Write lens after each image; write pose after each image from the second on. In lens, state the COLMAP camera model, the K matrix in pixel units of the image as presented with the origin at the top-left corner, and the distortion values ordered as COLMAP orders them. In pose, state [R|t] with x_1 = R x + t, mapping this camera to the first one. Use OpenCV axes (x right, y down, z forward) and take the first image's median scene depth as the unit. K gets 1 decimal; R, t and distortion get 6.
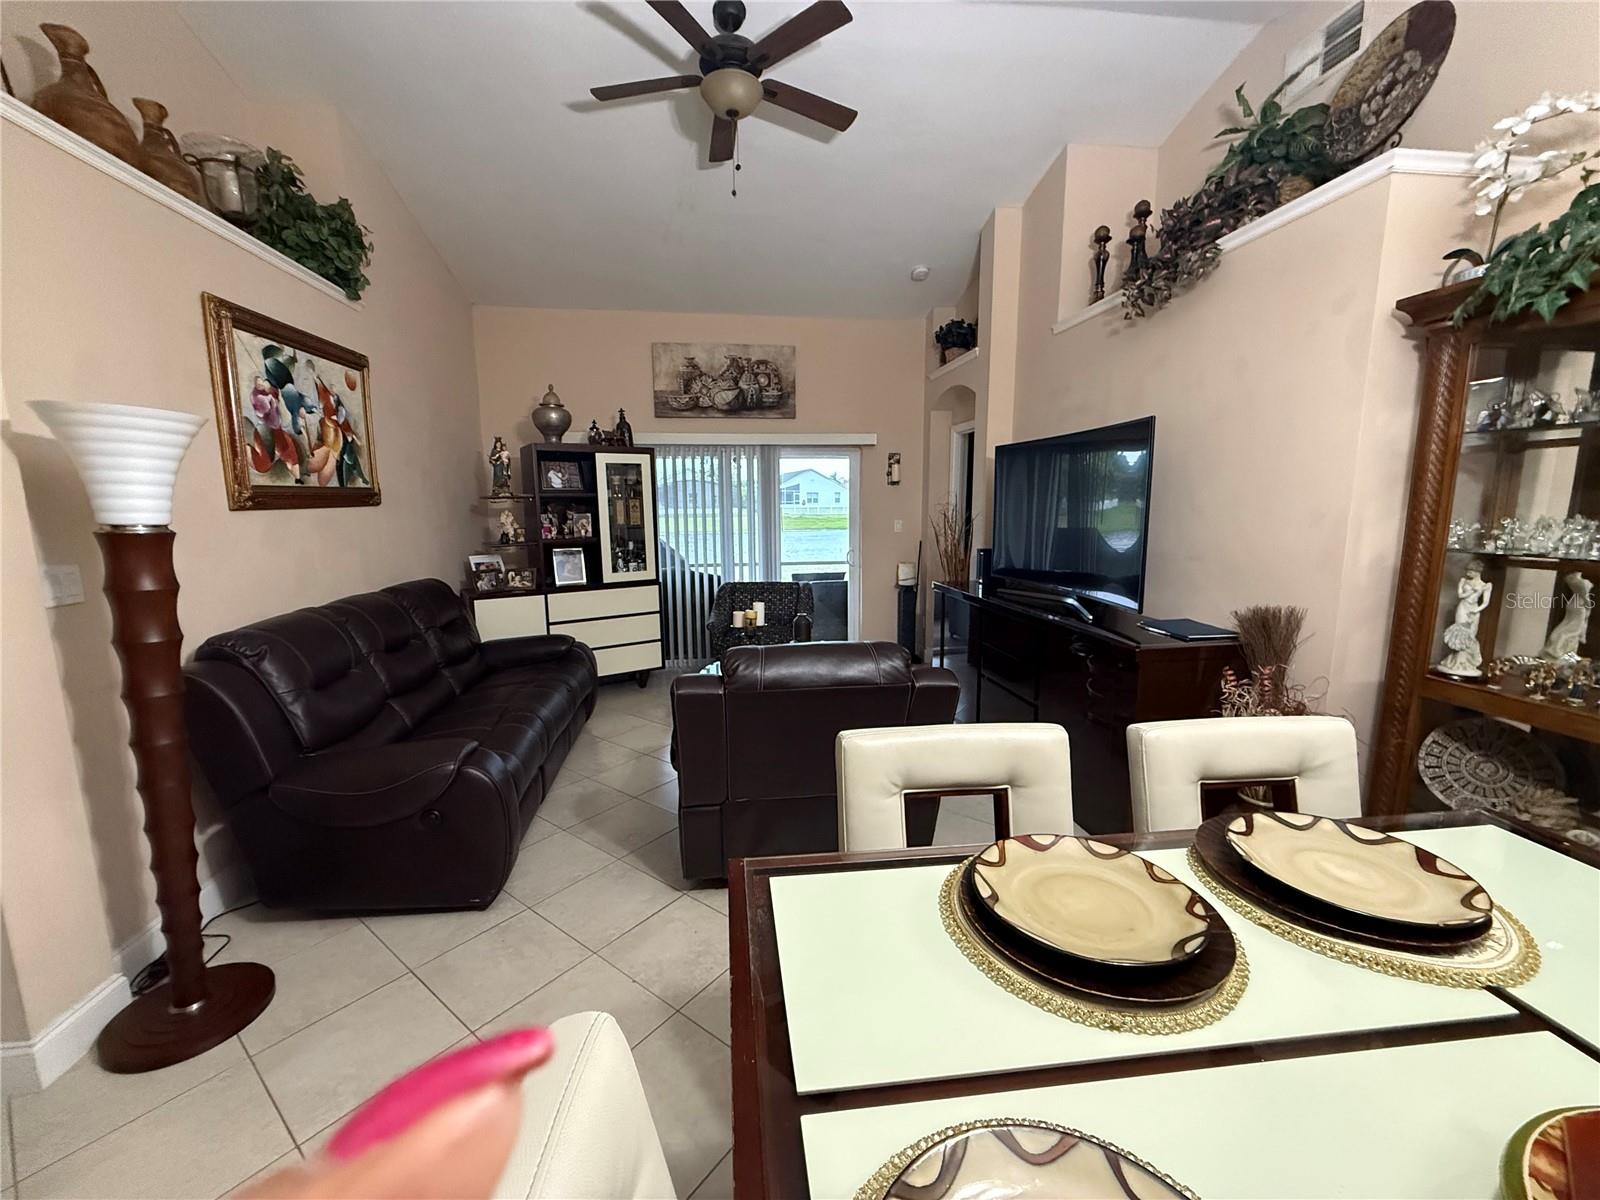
lens RADIAL K [[637.5, 0, 799.0], [0, 637.5, 599.9], [0, 0, 1]] dist [-0.002467, 0.000492]
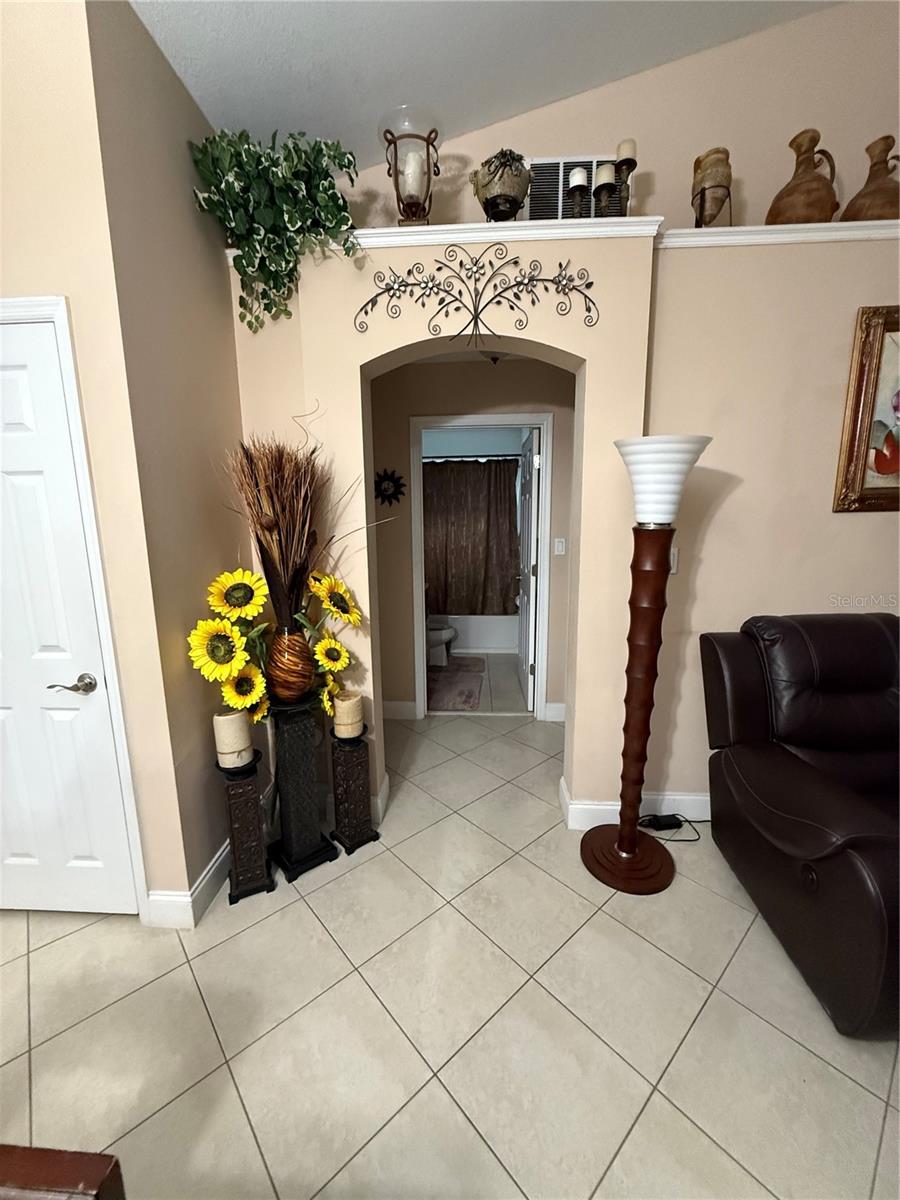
lens RADIAL K [[478.1, 0, 453.5], [0, 478.1, 597.5], [0, 0, 1]] dist [-0.002467, 0.000492]
pose [[-0.176762, 0.179538, -0.967740, 0.052756], [-0.136341, 0.969277, 0.204726, -0.075473], [0.974765, 0.168131, -0.146853, 0.499493]]
